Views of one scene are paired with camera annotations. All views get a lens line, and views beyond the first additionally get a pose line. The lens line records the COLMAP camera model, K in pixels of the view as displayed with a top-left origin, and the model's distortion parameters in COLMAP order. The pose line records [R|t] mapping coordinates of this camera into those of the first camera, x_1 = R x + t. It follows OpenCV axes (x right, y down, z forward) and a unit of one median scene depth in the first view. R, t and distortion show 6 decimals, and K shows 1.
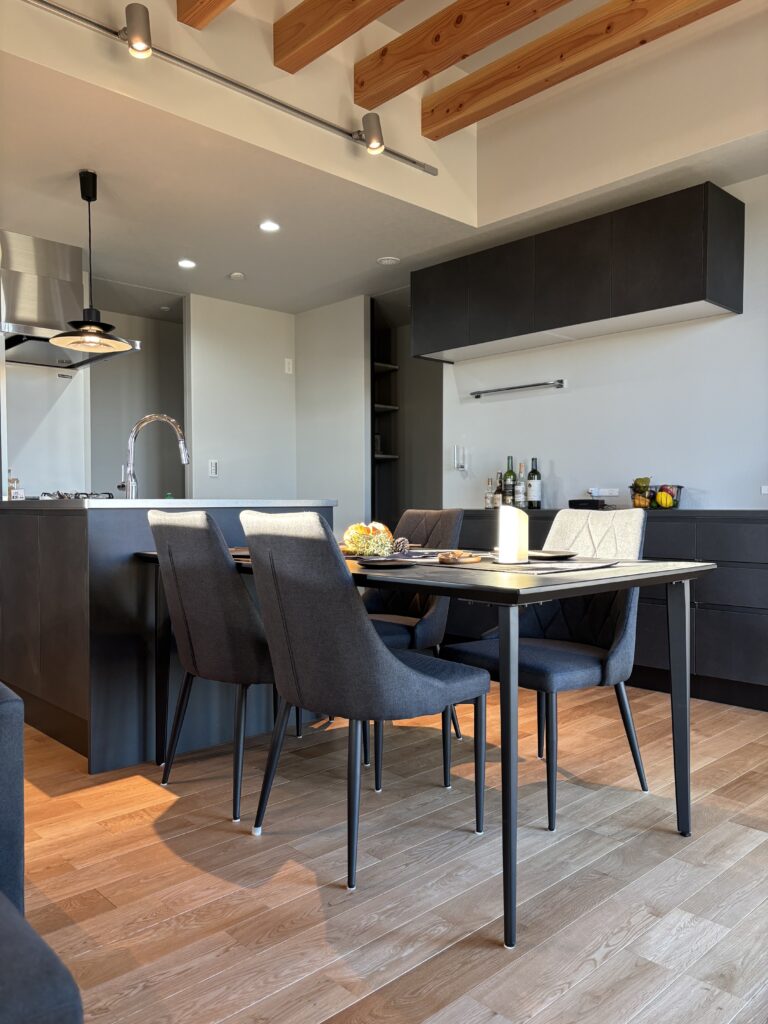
lens RADIAL K [[773.4, 0, 382.5], [0, 773.4, 513.5], [0, 0, 1]] dist [0.039300, -0.026158]
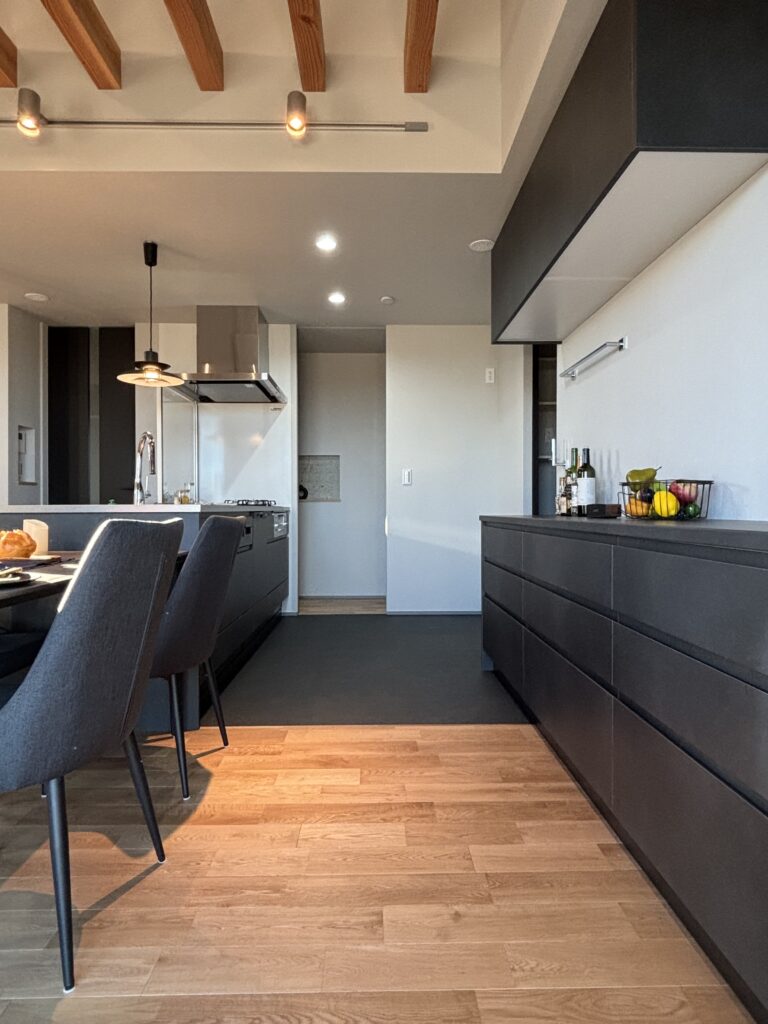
lens RADIAL K [[601.1, 0, 384.0], [0, 601.1, 507.6], [0, 0, 1]] dist [-0.006884, -0.002233]
pose [[0.746271, 0.001711, -0.665640, 0.542958], [-0.009531, 0.999922, -0.008116, -0.009082], [0.665574, 0.012401, 0.746229, 0.537391]]
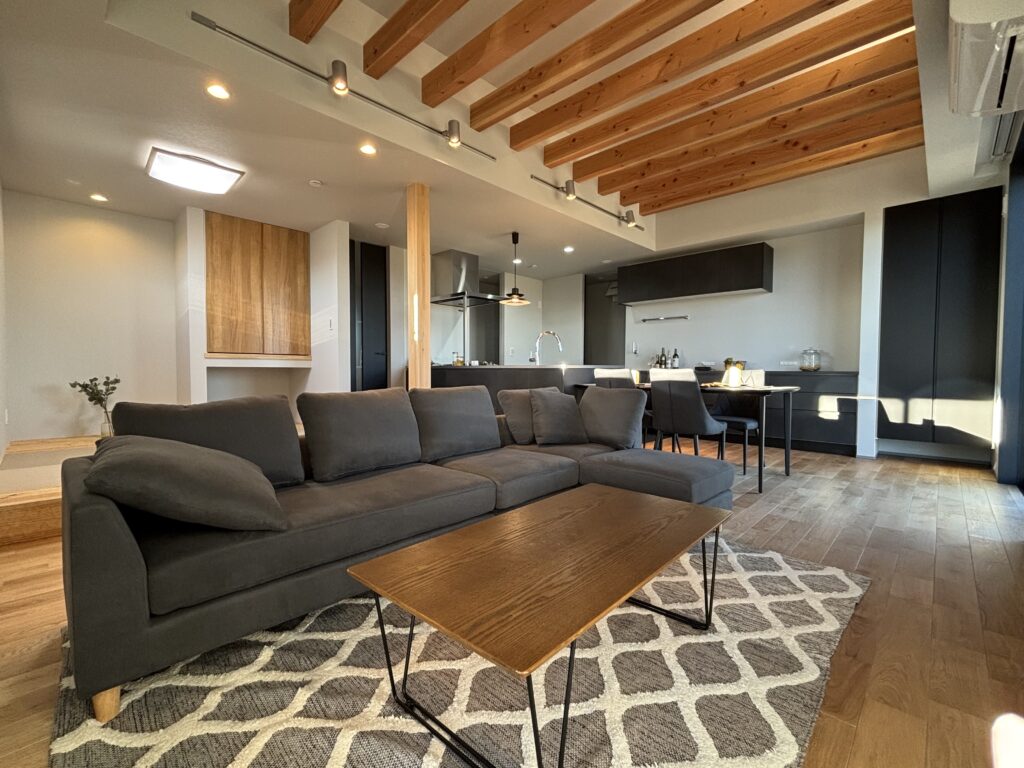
lens RADIAL K [[445.6, 0, 508.5], [0, 445.6, 381.7], [0, 0, 1]] dist [-0.001209, 0.002377]
pose [[0.999033, 0.004914, 0.043697, -0.457607], [-0.005525, 0.999888, 0.013883, 0.014593], [-0.043624, -0.014111, 0.998948, -0.405474]]
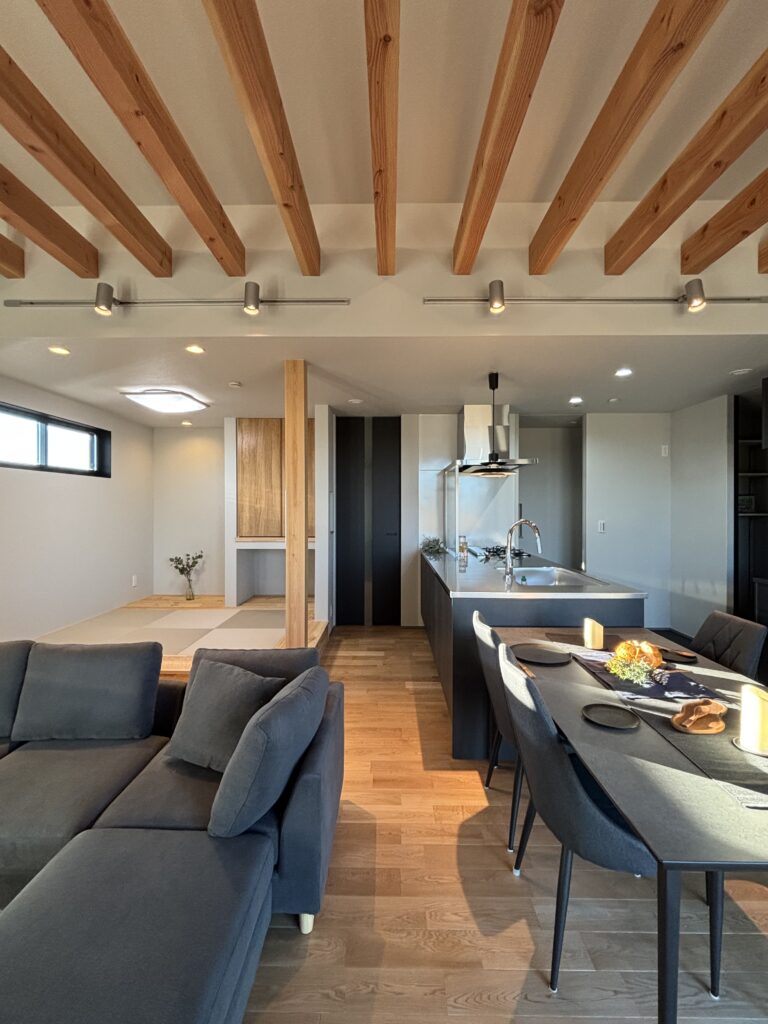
lens RADIAL K [[445.6, 0, 384.0], [0, 445.6, 506.8], [0, 0, 1]] dist [-0.001209, 0.002377]
pose [[0.719013, 0.000912, -0.694996, 0.125638], [-0.013011, 0.999842, -0.012149, -0.131002], [0.694875, 0.017778, 0.718911, 0.143127]]
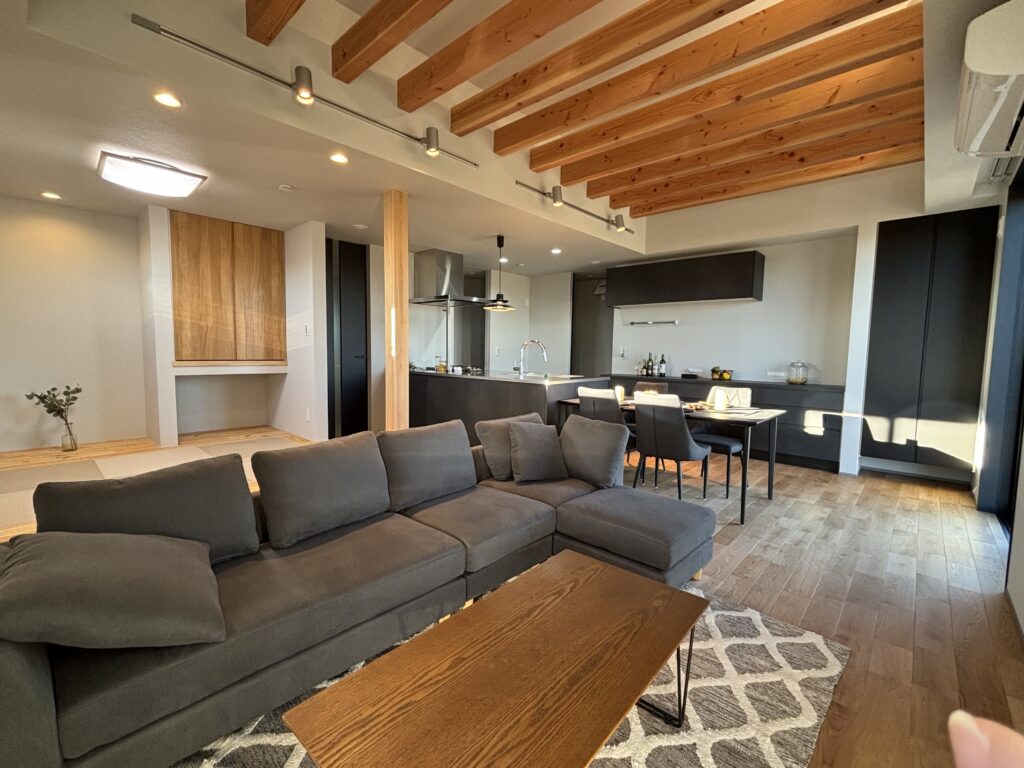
lens RADIAL K [[445.6, 0, 508.0], [0, 445.6, 381.8], [0, 0, 1]] dist [-0.001209, 0.002377]
pose [[0.997699, 0.014765, 0.066173, -0.436904], [-0.018663, 0.998103, 0.058671, -0.073885], [-0.065181, -0.059771, 0.996082, -0.368658]]
